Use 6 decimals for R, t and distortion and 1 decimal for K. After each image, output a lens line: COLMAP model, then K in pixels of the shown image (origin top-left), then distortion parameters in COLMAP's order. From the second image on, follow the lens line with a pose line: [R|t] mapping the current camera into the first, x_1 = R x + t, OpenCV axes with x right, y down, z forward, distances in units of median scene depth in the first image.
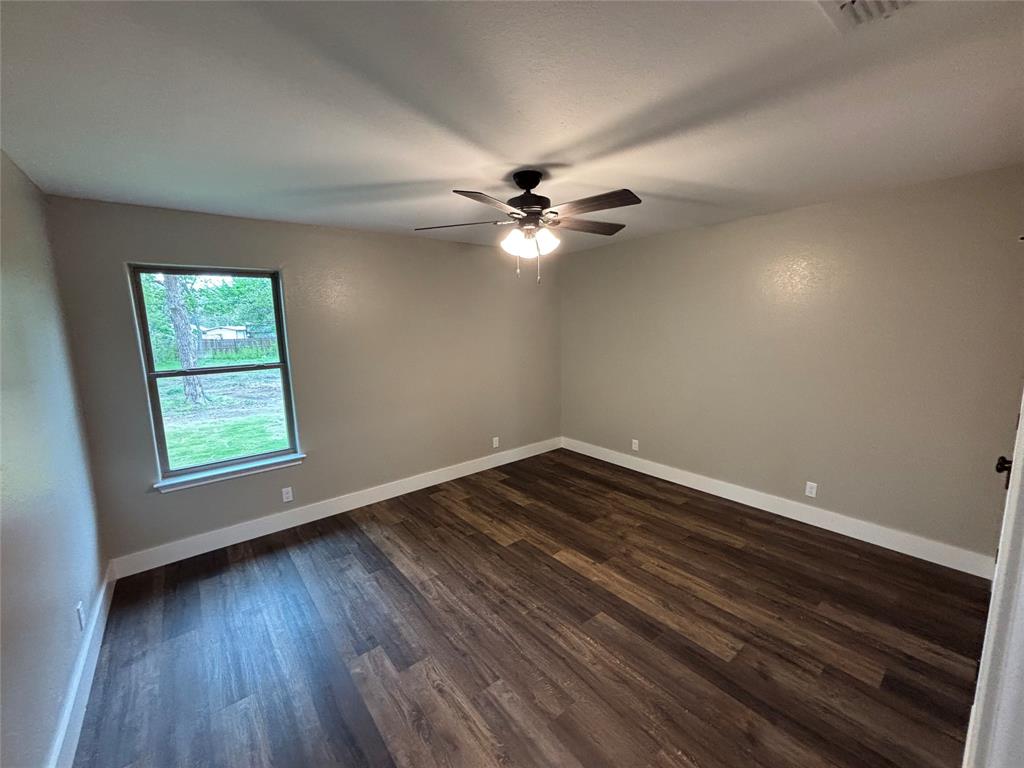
lens RADIAL K [[414.5, 0, 512.6], [0, 414.5, 384.0], [0, 0, 1]] dist [0.001726, 0.000191]
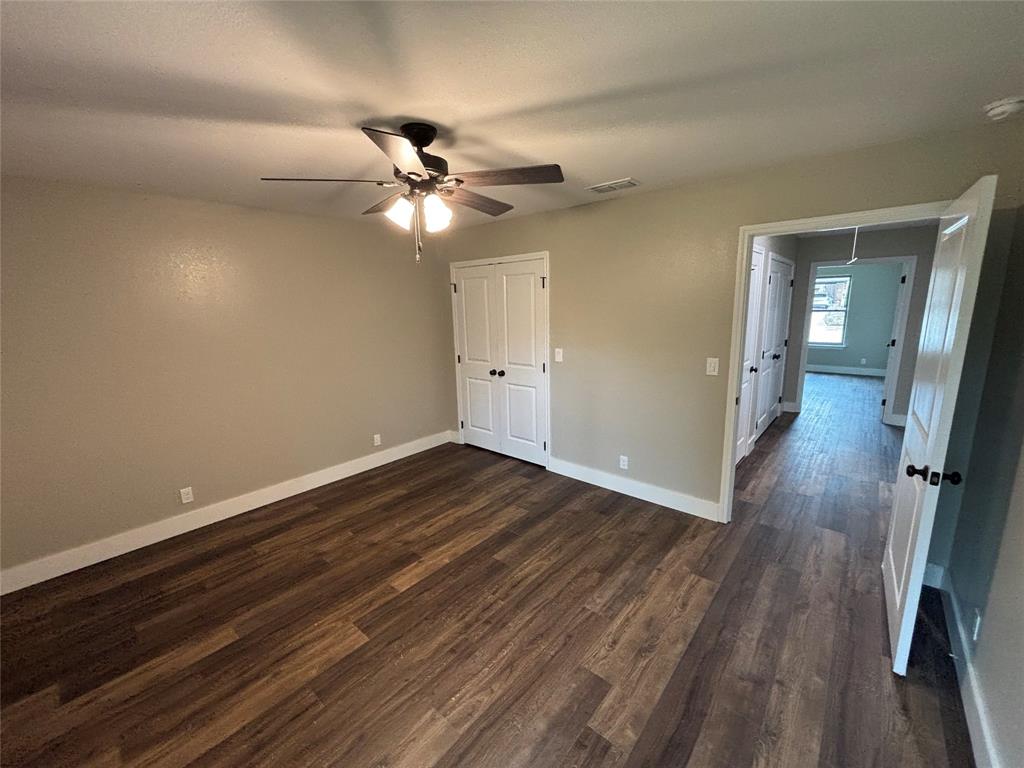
lens RADIAL K [[414.5, 0, 512.6], [0, 414.5, 384.0], [0, 0, 1]] dist [0.001726, 0.000191]
pose [[-0.173850, -0.167365, 0.970446, -0.749682], [0.176564, 0.964186, 0.197916, -0.126607], [-0.968814, 0.205753, -0.138074, 0.886848]]
